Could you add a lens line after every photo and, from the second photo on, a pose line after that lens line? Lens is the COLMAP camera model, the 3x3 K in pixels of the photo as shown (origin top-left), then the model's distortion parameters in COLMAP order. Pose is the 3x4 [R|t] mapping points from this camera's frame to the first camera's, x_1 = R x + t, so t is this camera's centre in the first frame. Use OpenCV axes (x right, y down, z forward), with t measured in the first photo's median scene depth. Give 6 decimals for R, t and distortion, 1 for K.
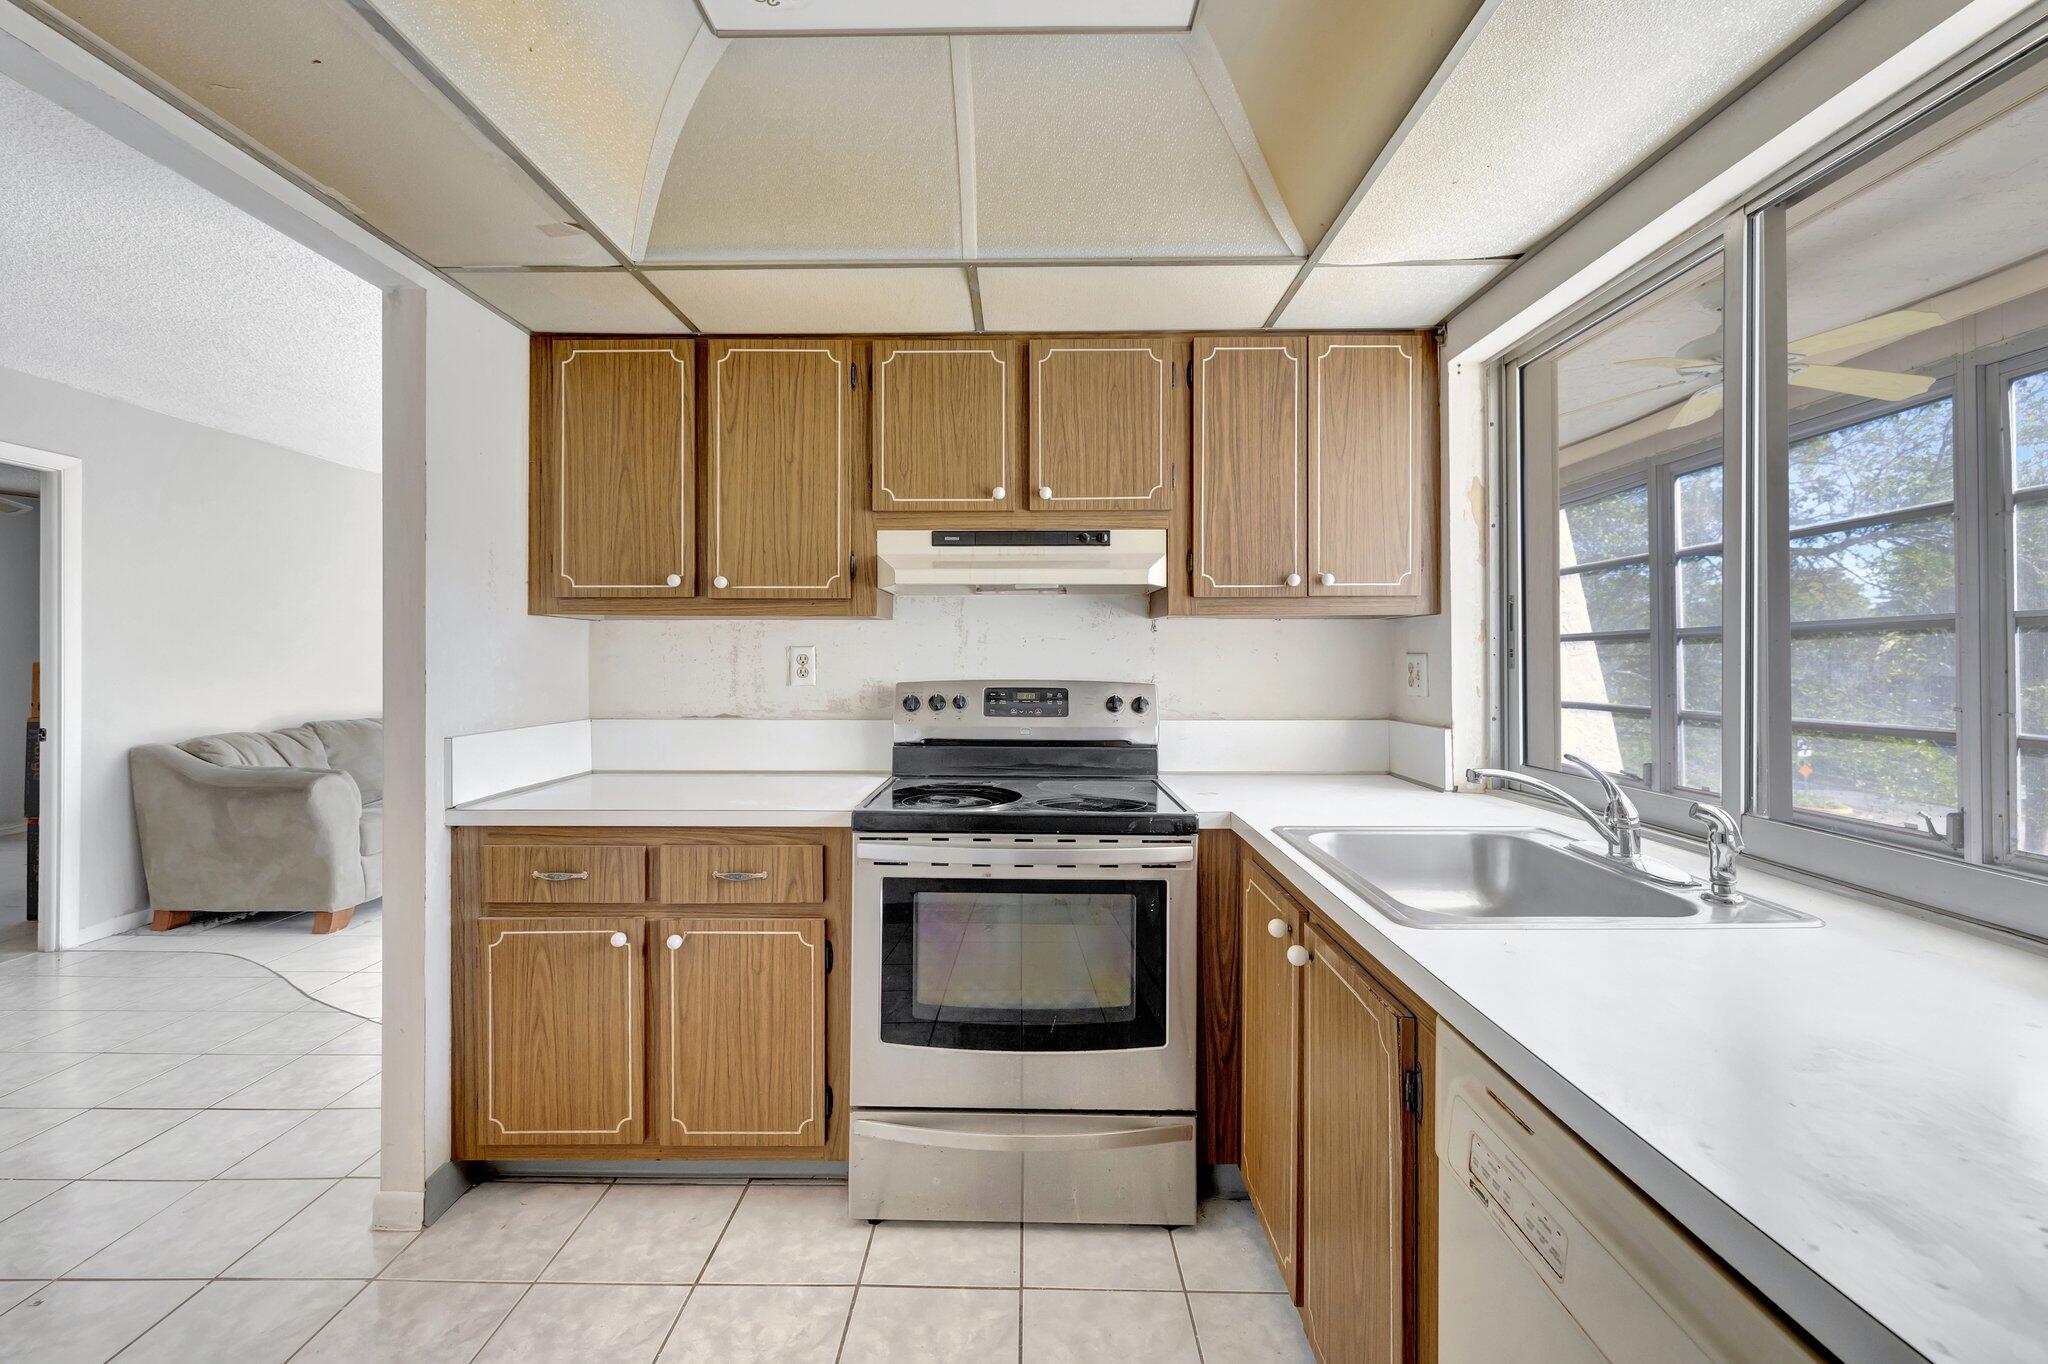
lens RADIAL K [[849.8, 0, 1016.8], [0, 849.8, 655.8], [0, 0, 1]] dist [-0.002570, -0.000050]
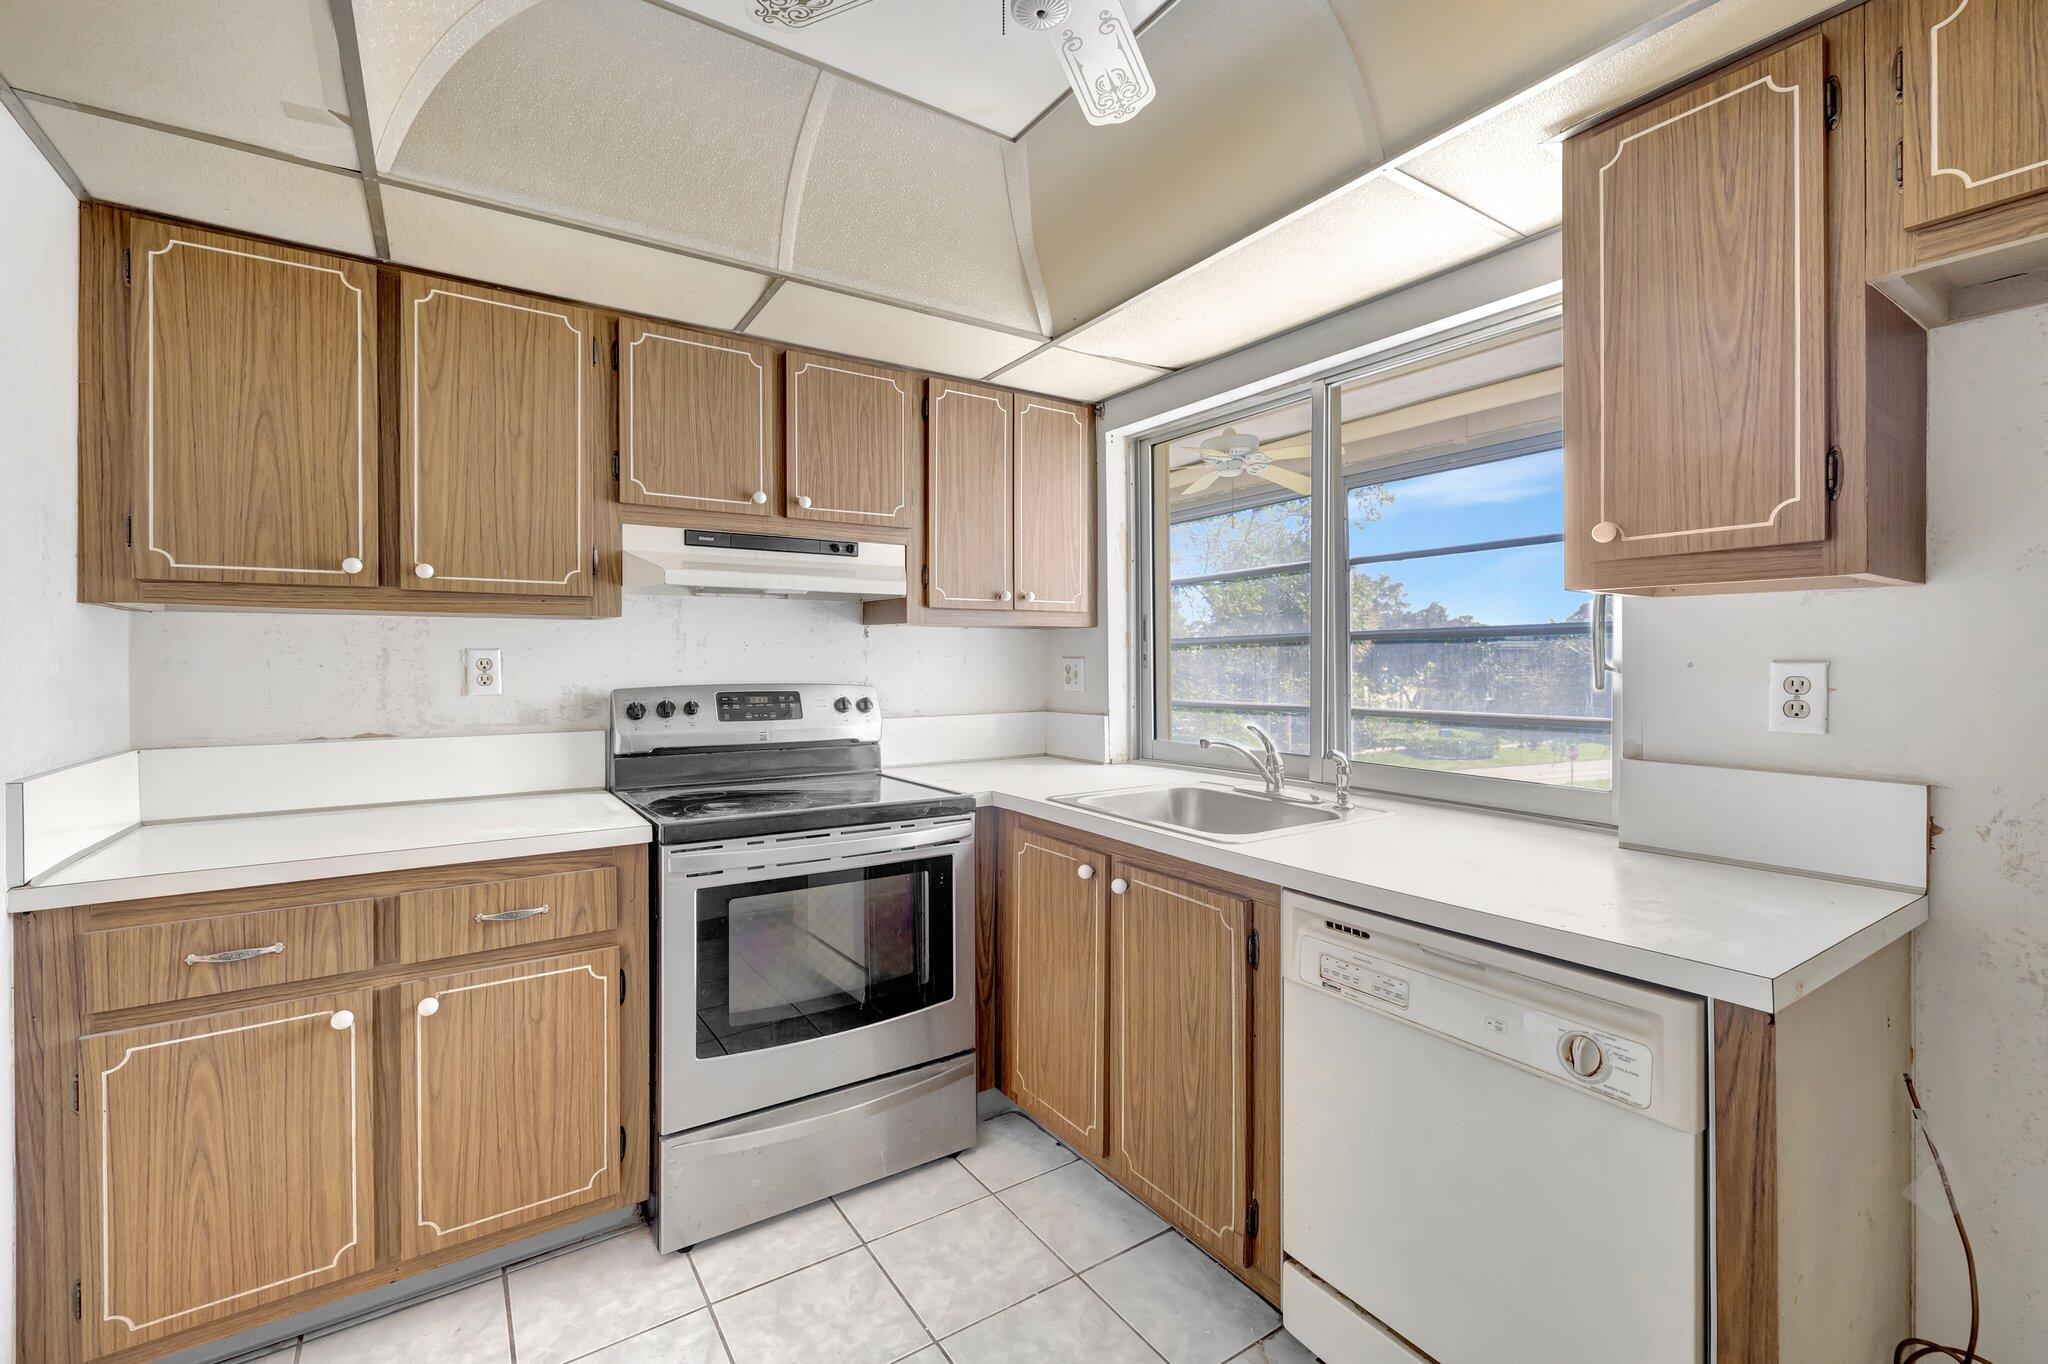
lens RADIAL K [[865.9, 0, 1015.4], [0, 865.9, 660.3], [0, 0, 1]] dist [-0.000360, -0.000118]
pose [[0.827612, -0.002167, 0.561297, -0.344093], [0.001318, 0.999997, 0.001917, -0.000969], [-0.561299, -0.000847, 0.827613, -0.015993]]
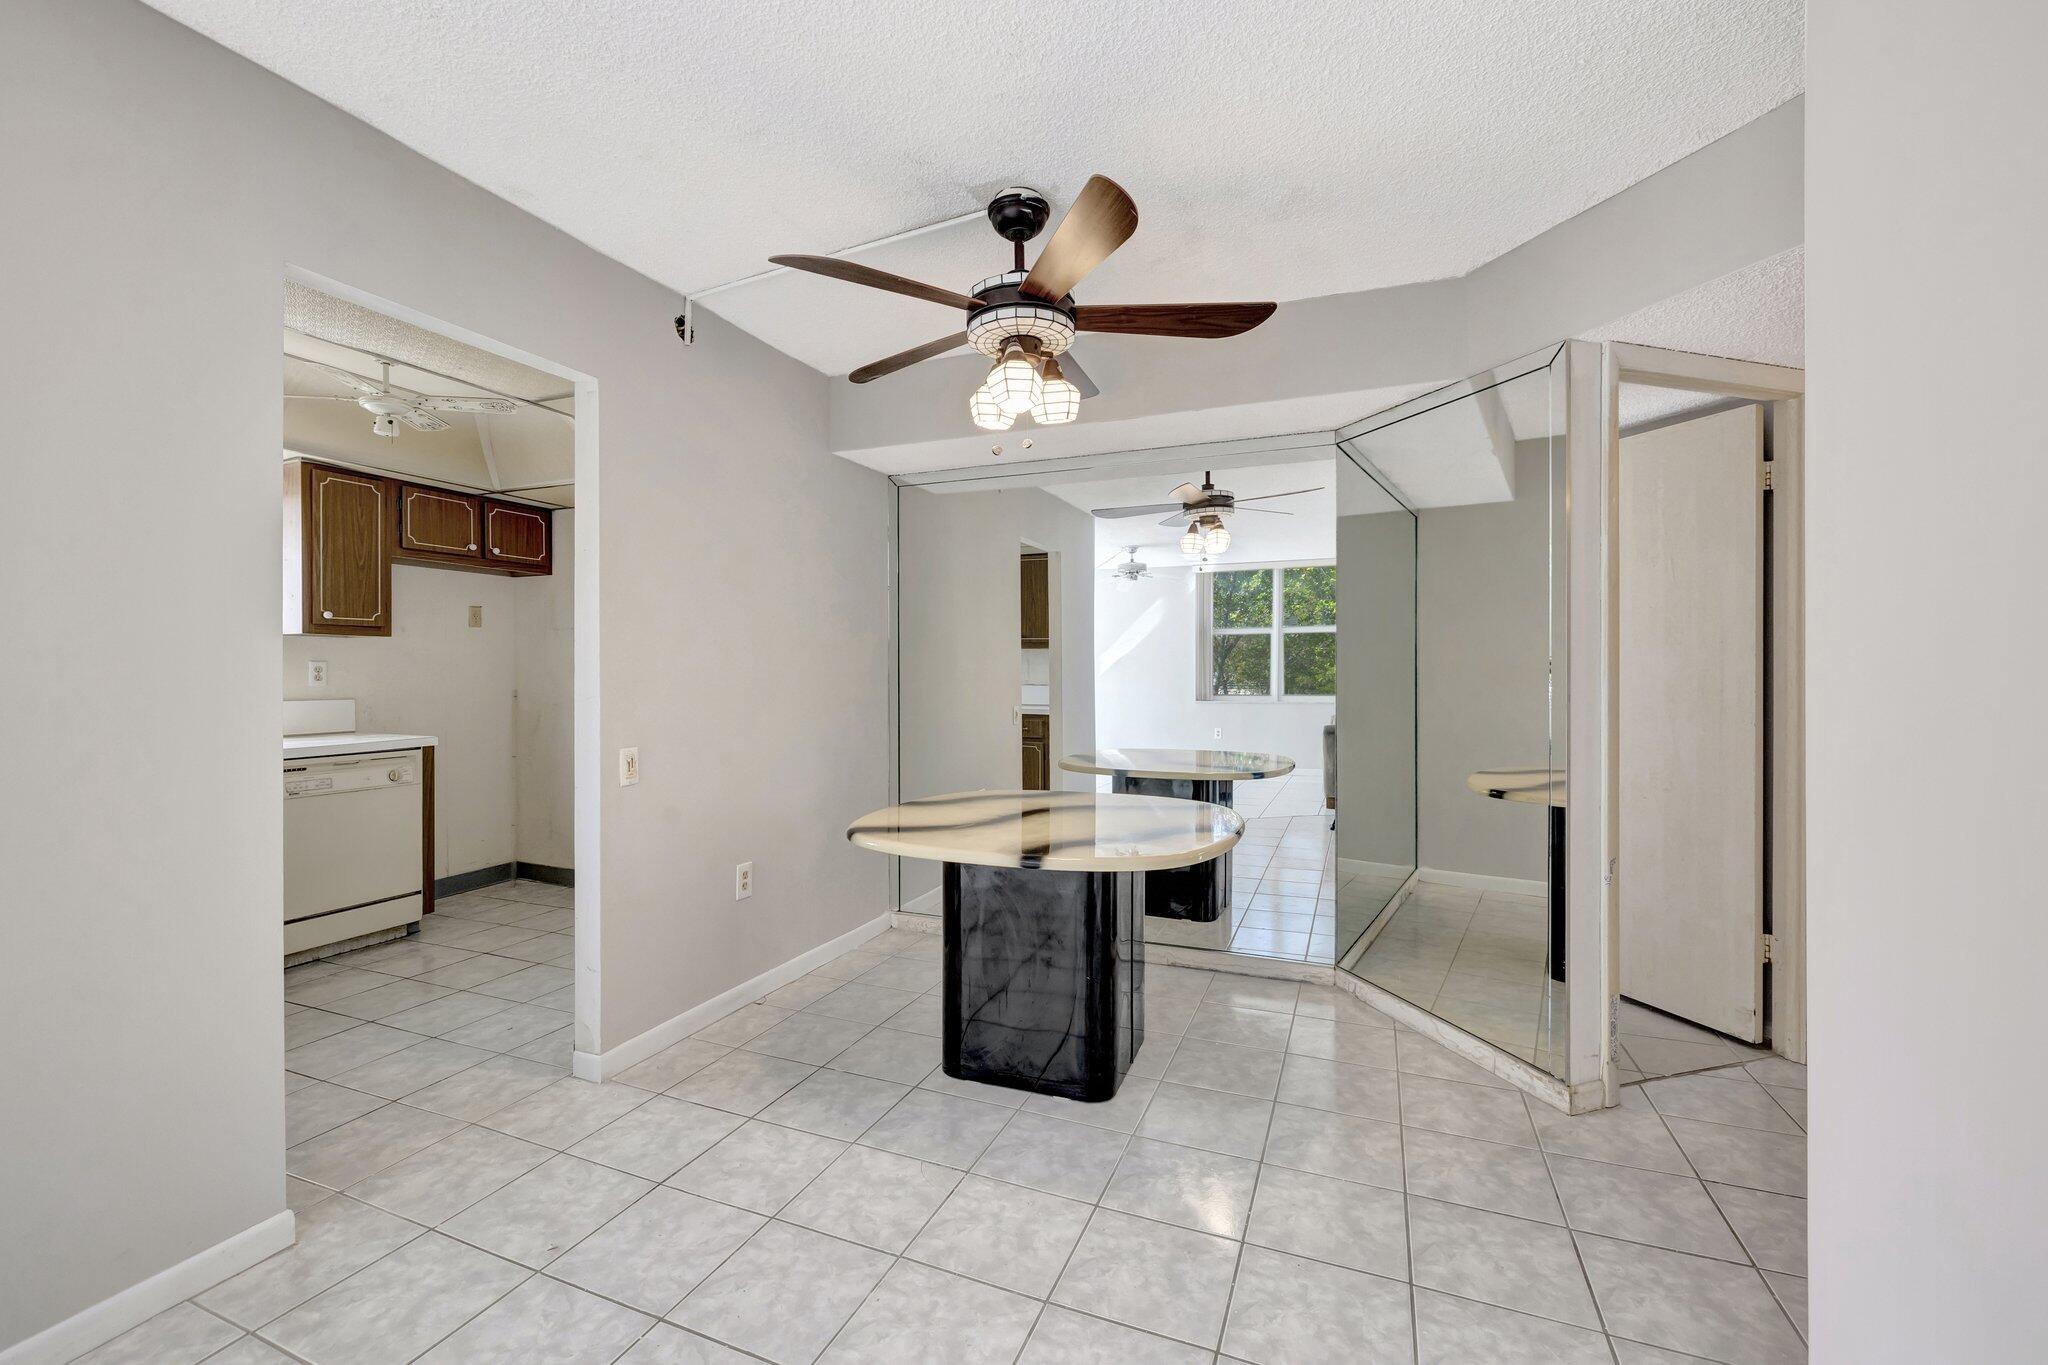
lens RADIAL K [[865.8, 0, 1019.0], [0, 865.8, 666.9], [0, 0, 1]] dist [-0.001609, -0.000017]
pose [[-0.929304, 0.002693, 0.369305, -1.563650], [0.002132, 0.999996, -0.001927, 0.020198], [-0.369309, -0.001003, -0.929306, 1.339856]]
